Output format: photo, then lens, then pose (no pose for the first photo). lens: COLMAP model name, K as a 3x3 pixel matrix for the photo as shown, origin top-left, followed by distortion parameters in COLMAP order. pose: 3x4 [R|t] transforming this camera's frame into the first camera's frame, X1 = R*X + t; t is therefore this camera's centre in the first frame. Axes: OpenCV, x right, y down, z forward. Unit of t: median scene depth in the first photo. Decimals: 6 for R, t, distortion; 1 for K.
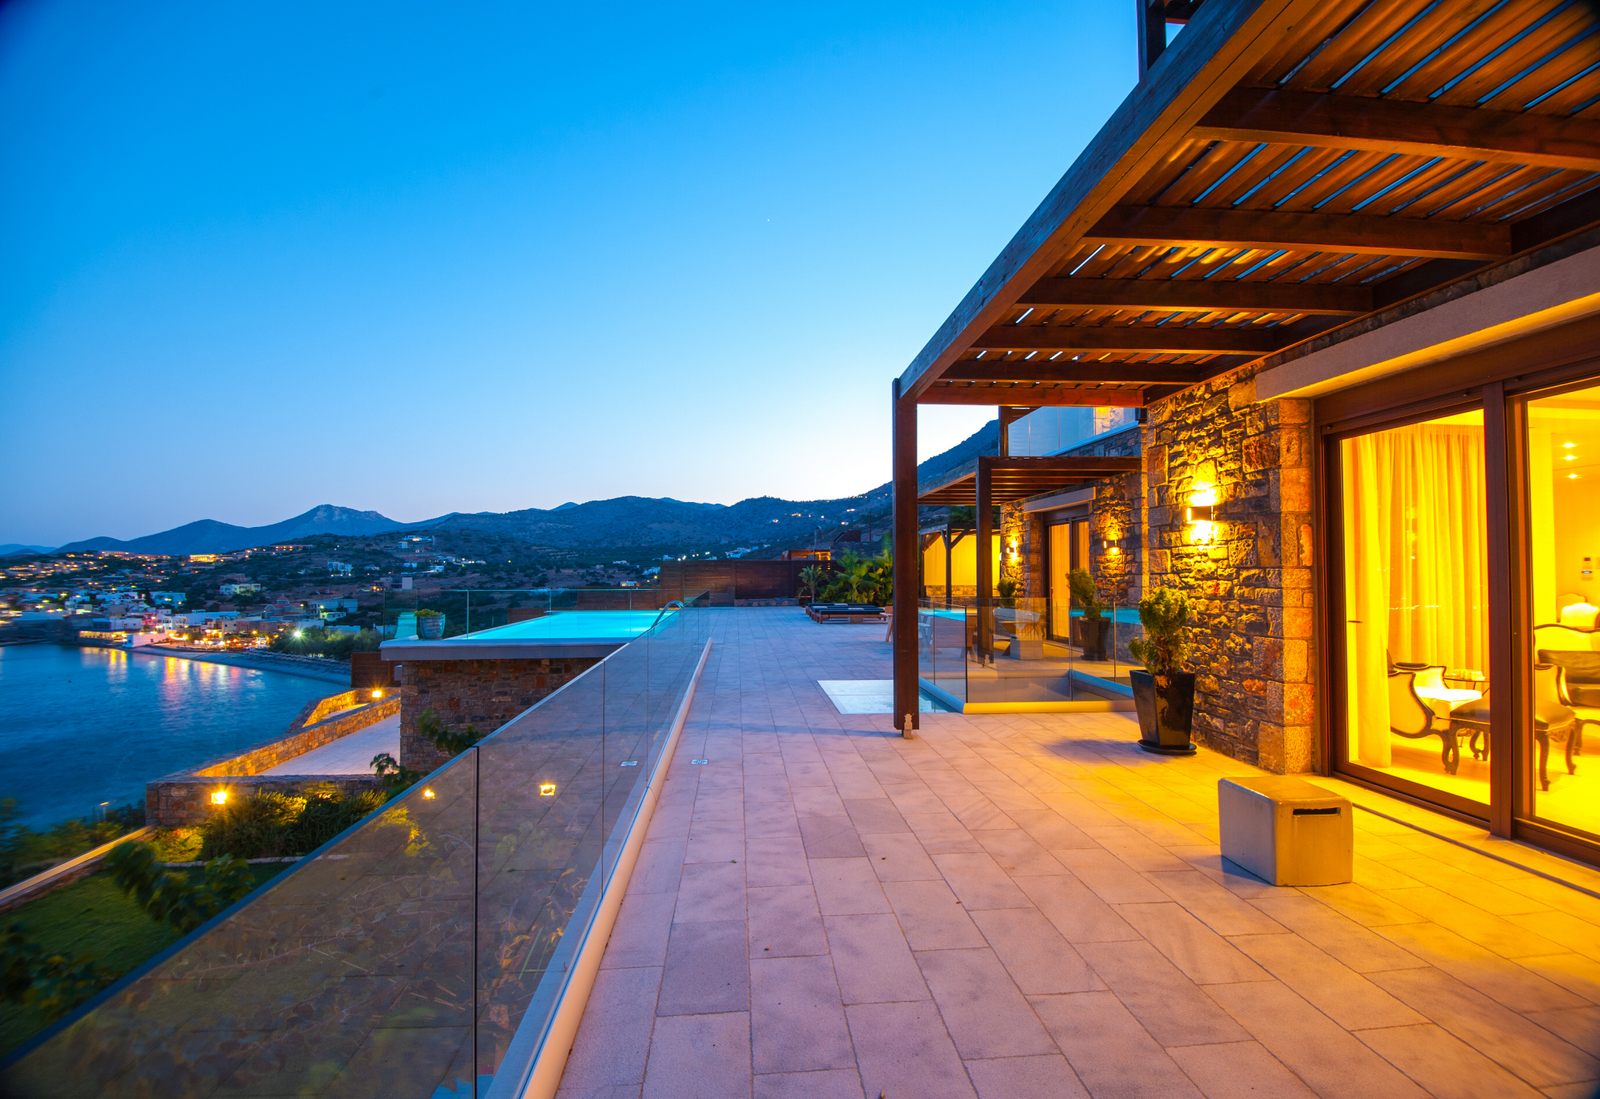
lens RADIAL K [[720.3, 0, 799.7], [0, 720.3, 550.3], [0, 0, 1]] dist [0.001346, 0.000132]
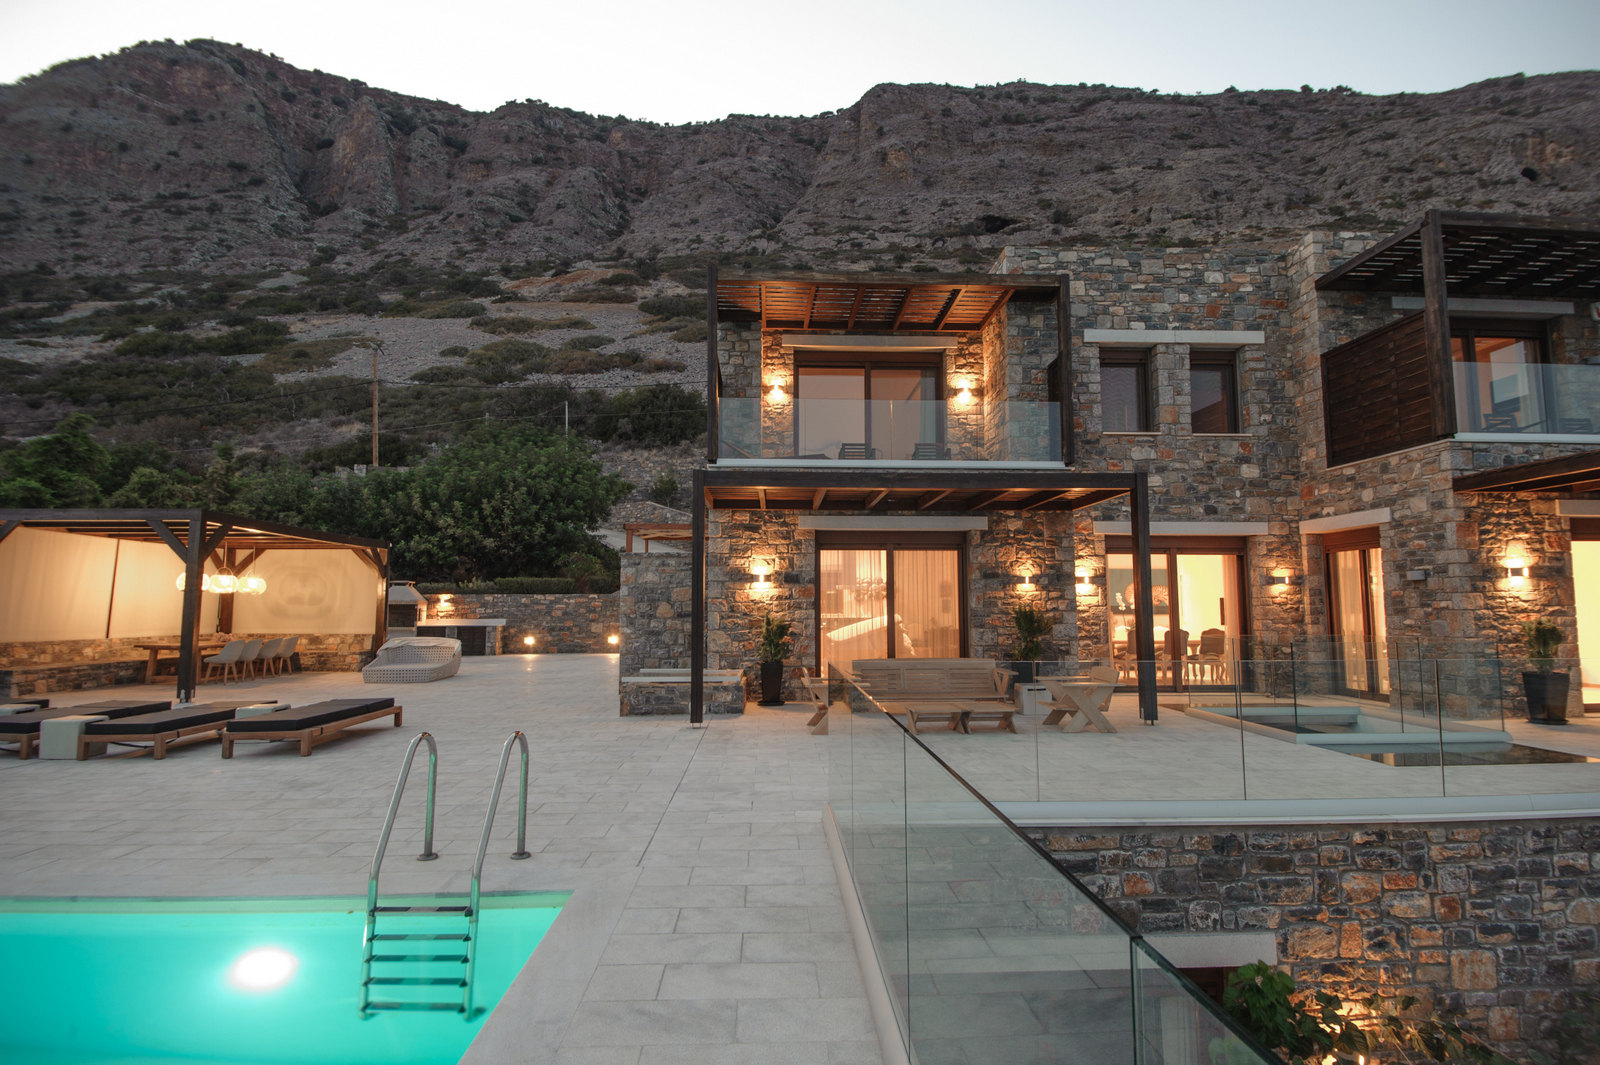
lens RADIAL K [[757.2, 0, 798.6], [0, 757.2, 534.2], [0, 0, 1]] dist [-0.002590, -0.000198]
pose [[0.047740, 0.091990, 0.994615, -1.174517], [-0.027583, 0.995492, -0.090748, 0.061286], [-0.998479, -0.023102, 0.050062, 2.448715]]
